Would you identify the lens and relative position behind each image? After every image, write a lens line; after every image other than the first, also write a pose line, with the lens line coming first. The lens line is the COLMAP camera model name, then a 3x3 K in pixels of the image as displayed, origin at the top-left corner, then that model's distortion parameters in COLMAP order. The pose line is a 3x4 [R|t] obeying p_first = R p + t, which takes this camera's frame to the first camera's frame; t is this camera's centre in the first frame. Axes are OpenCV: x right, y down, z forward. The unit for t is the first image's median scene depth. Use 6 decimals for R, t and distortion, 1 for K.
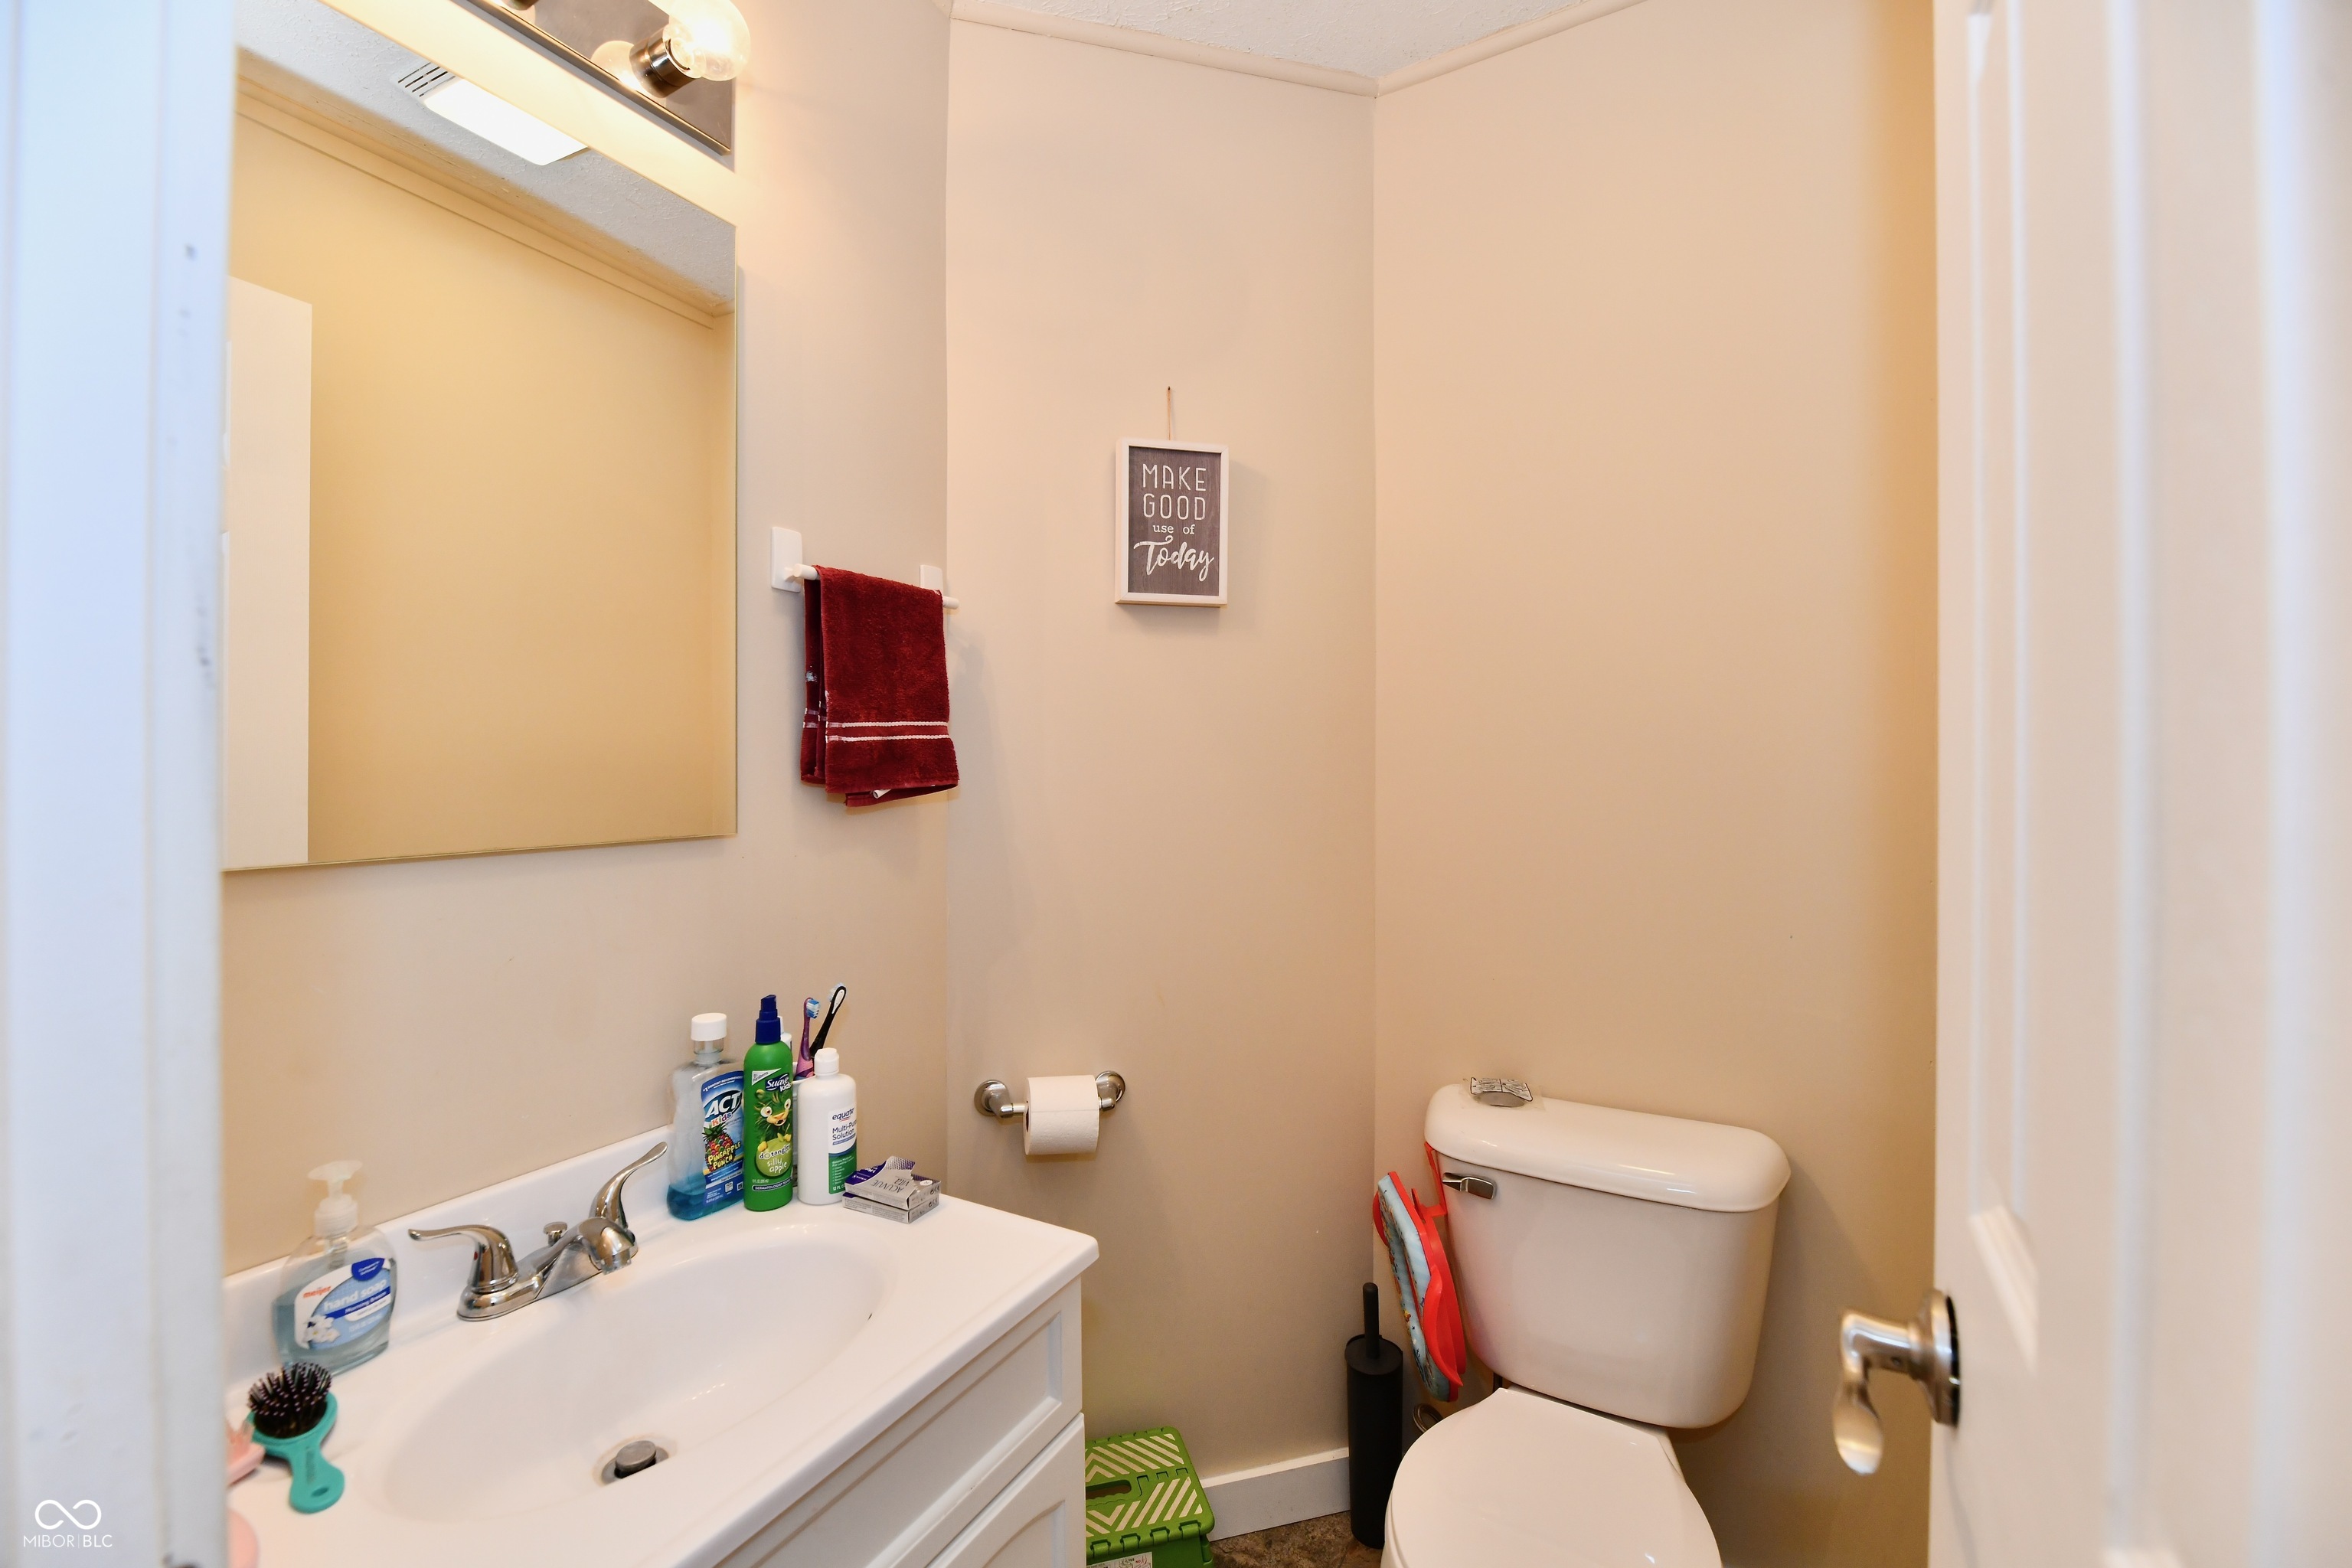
lens RADIAL K [[960.6, 0, 1168.5], [0, 960.6, 764.2], [0, 0, 1]] dist [-0.000711, -0.003356]
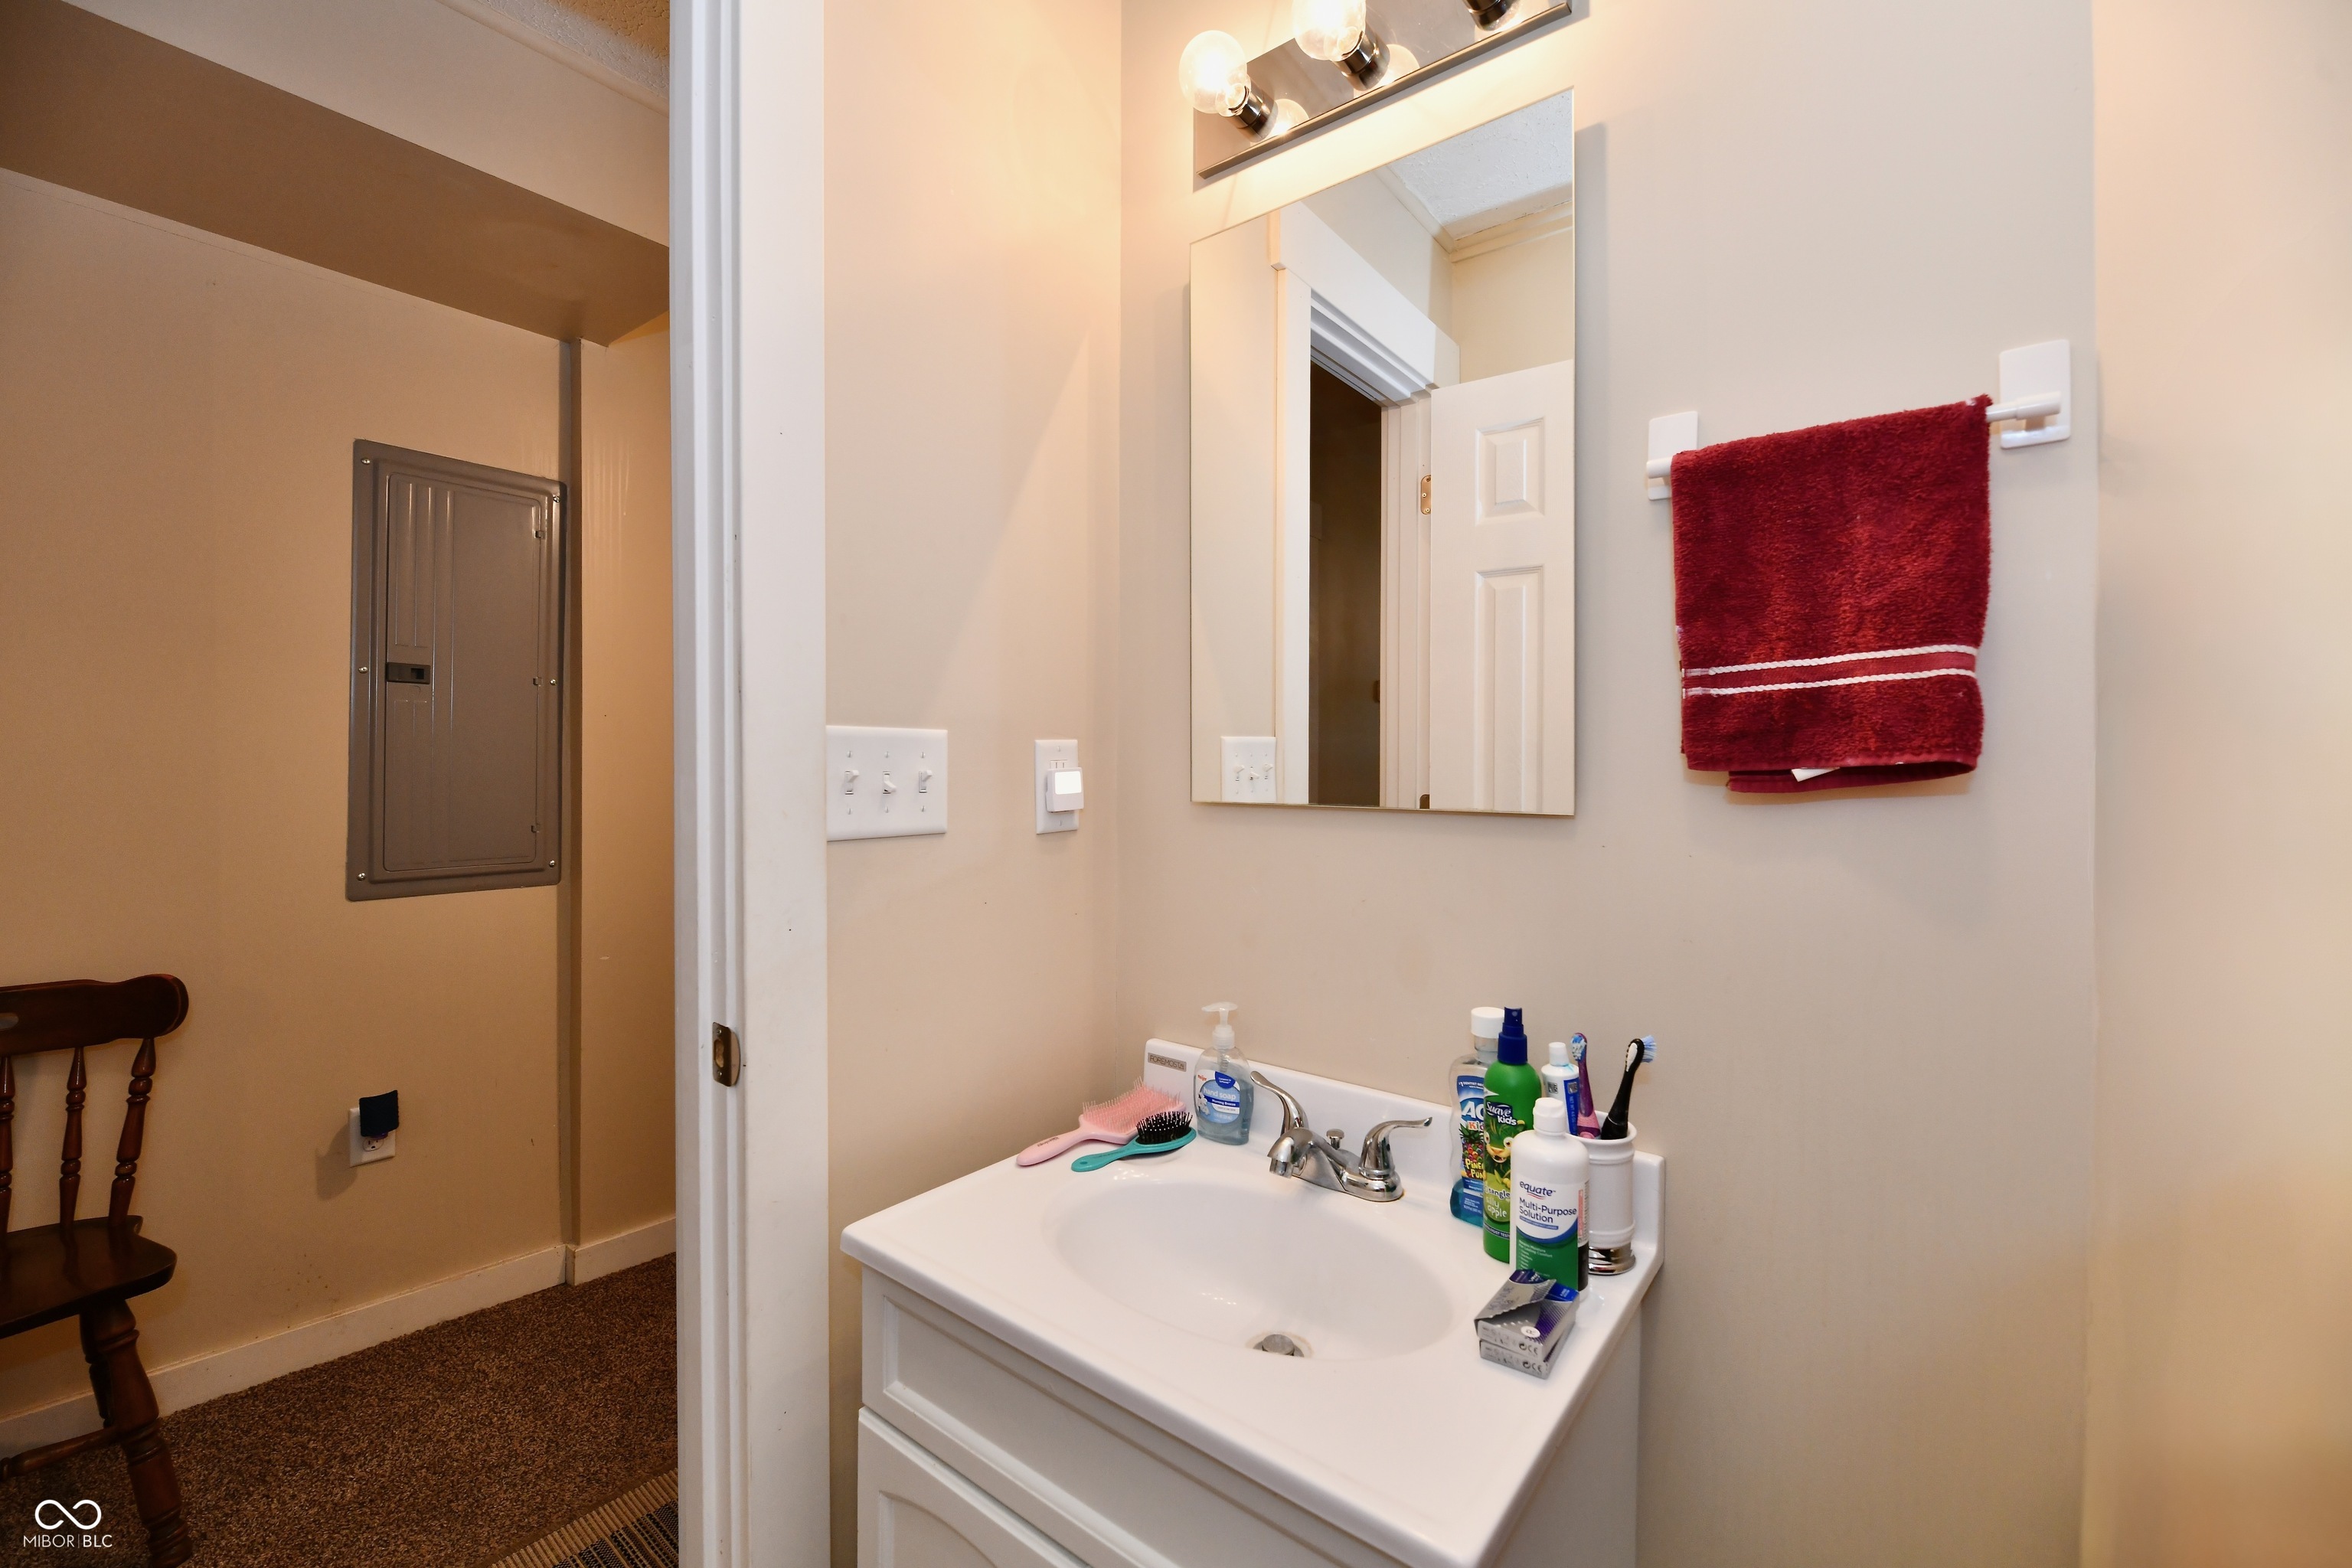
lens RADIAL K [[960.6, 0, 1168.5], [0, 960.6, 764.2], [0, 0, 1]] dist [-0.000711, -0.003356]
pose [[-0.153009, 0.010235, -0.988172, 0.351607], [0.000130, 0.999947, 0.010337, 0.016323], [0.988225, 0.001453, -0.153003, 0.644359]]
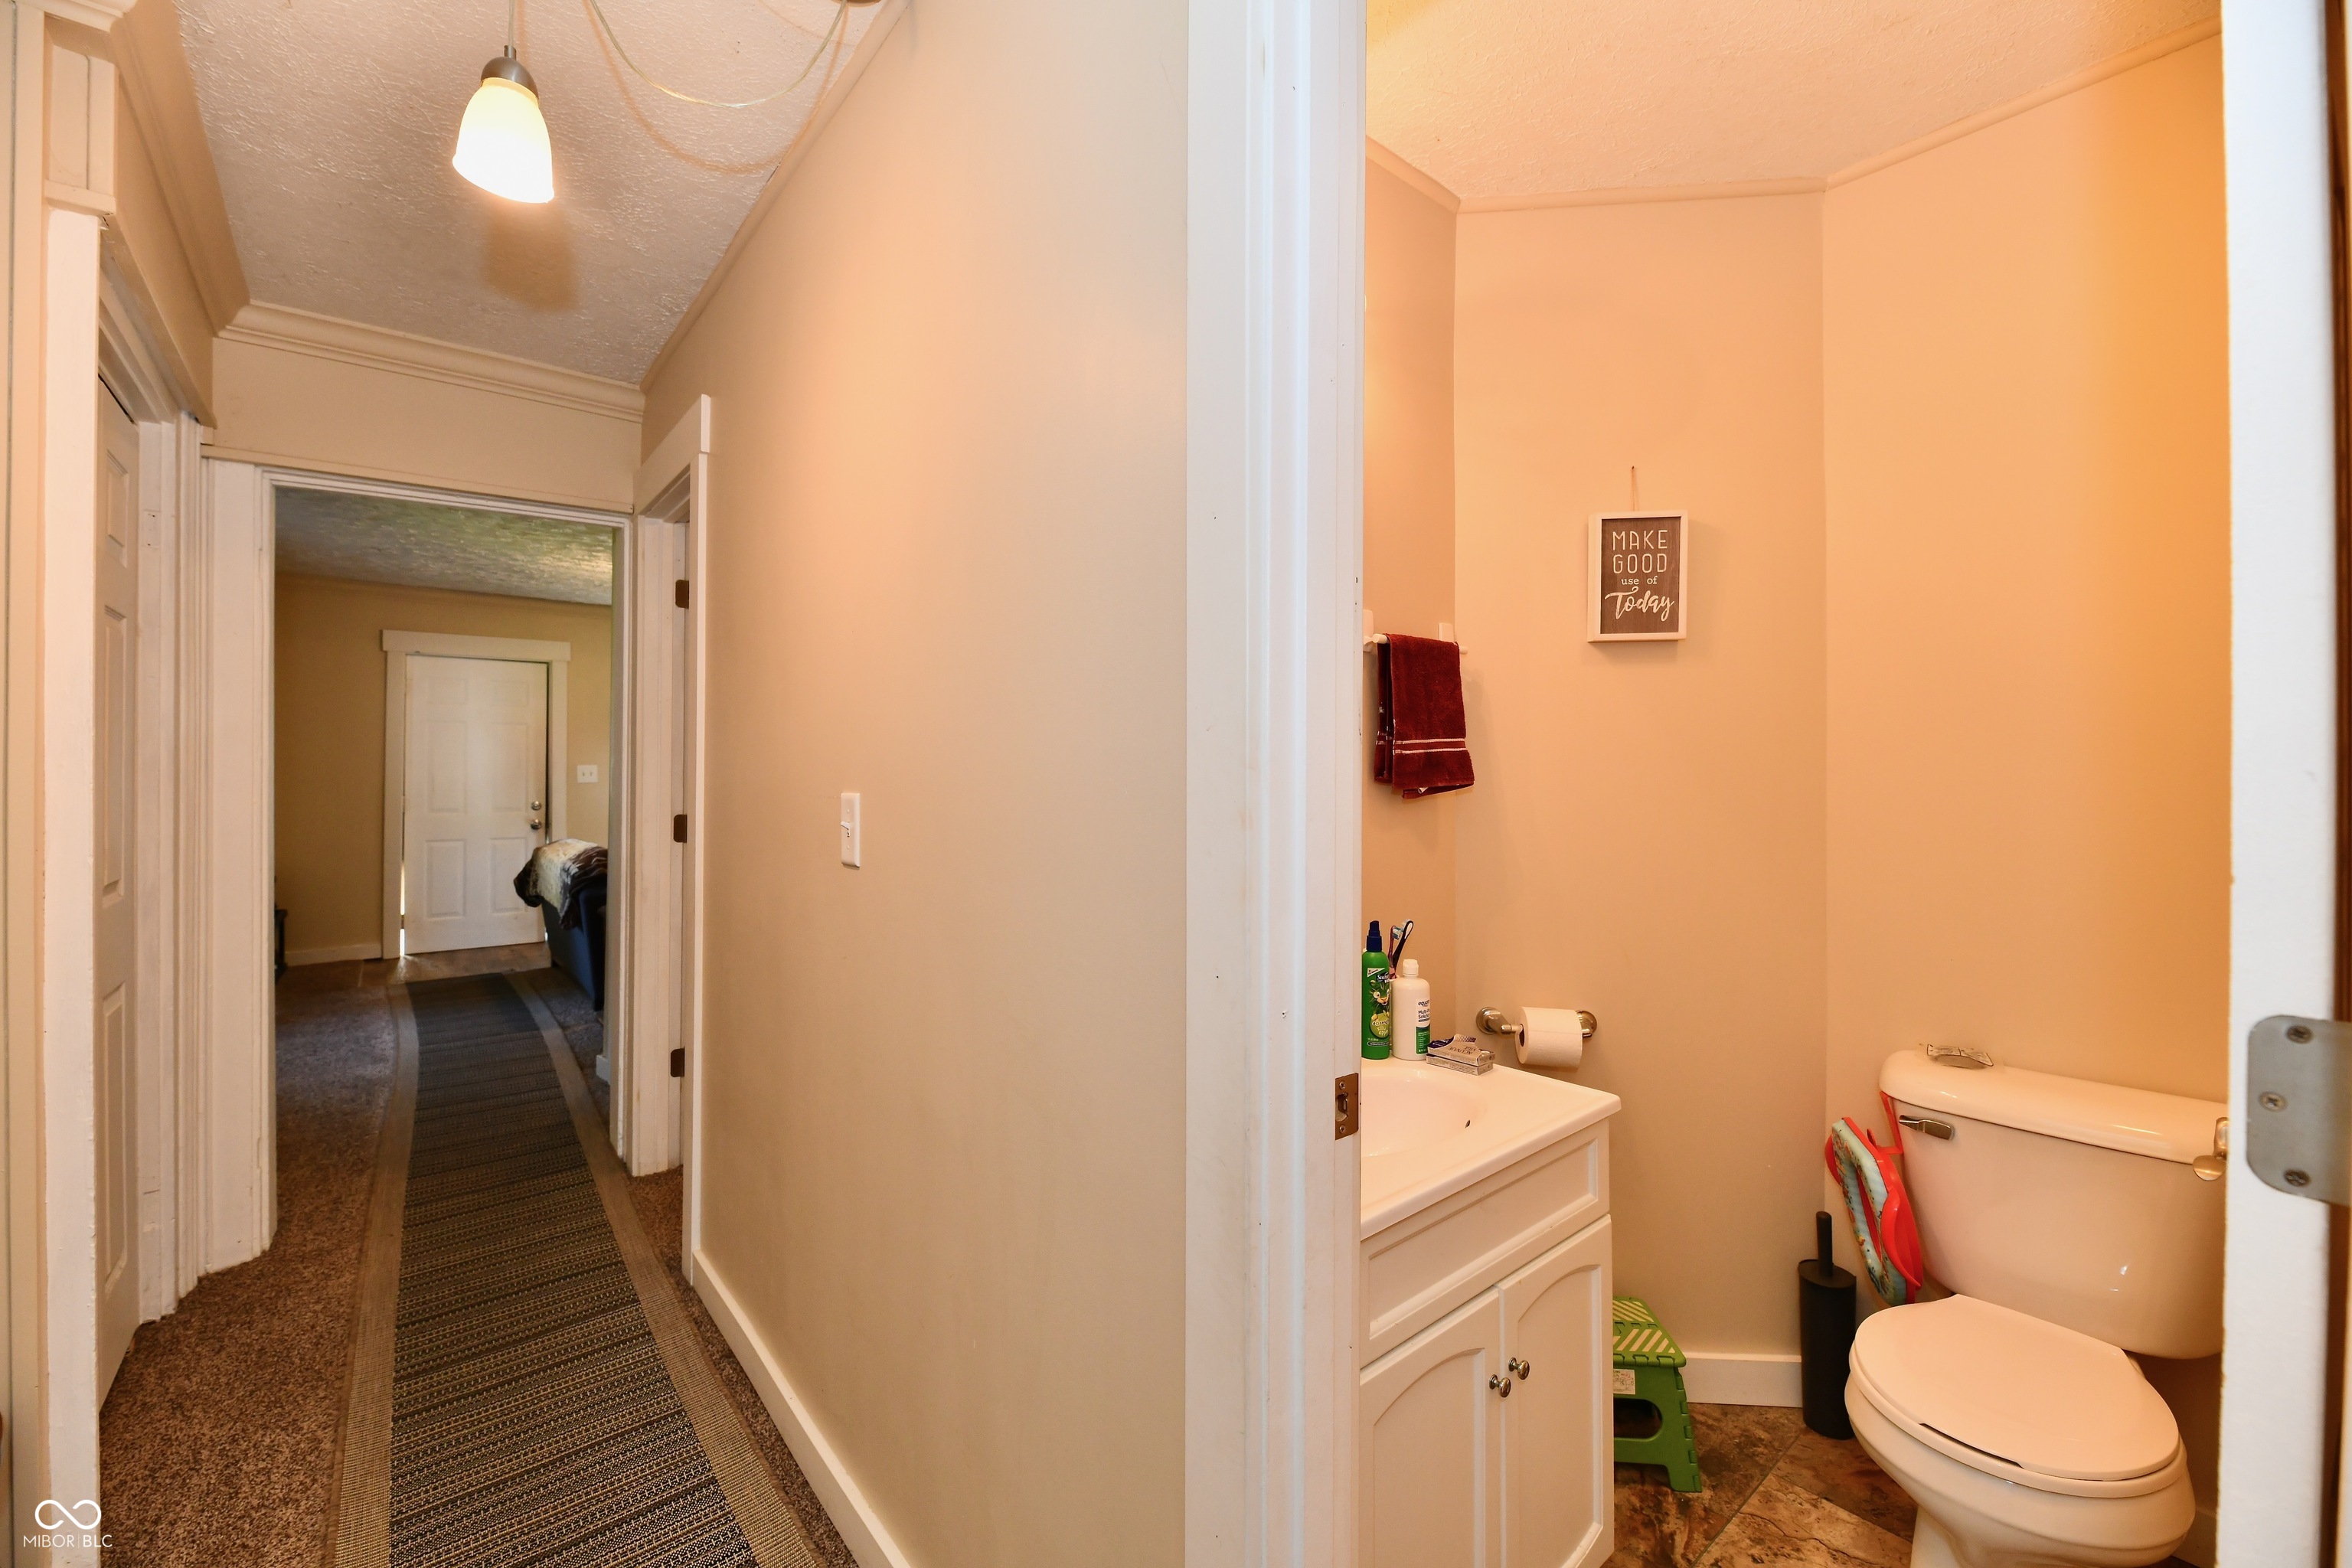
lens RADIAL K [[960.6, 0, 1168.5], [0, 960.6, 764.2], [0, 0, 1]] dist [-0.000711, -0.003356]
pose [[0.936076, -0.001917, -0.351793, -0.142877], [0.001502, 0.999998, -0.001452, -0.005706], [0.351795, 0.000830, 0.936077, -0.428815]]
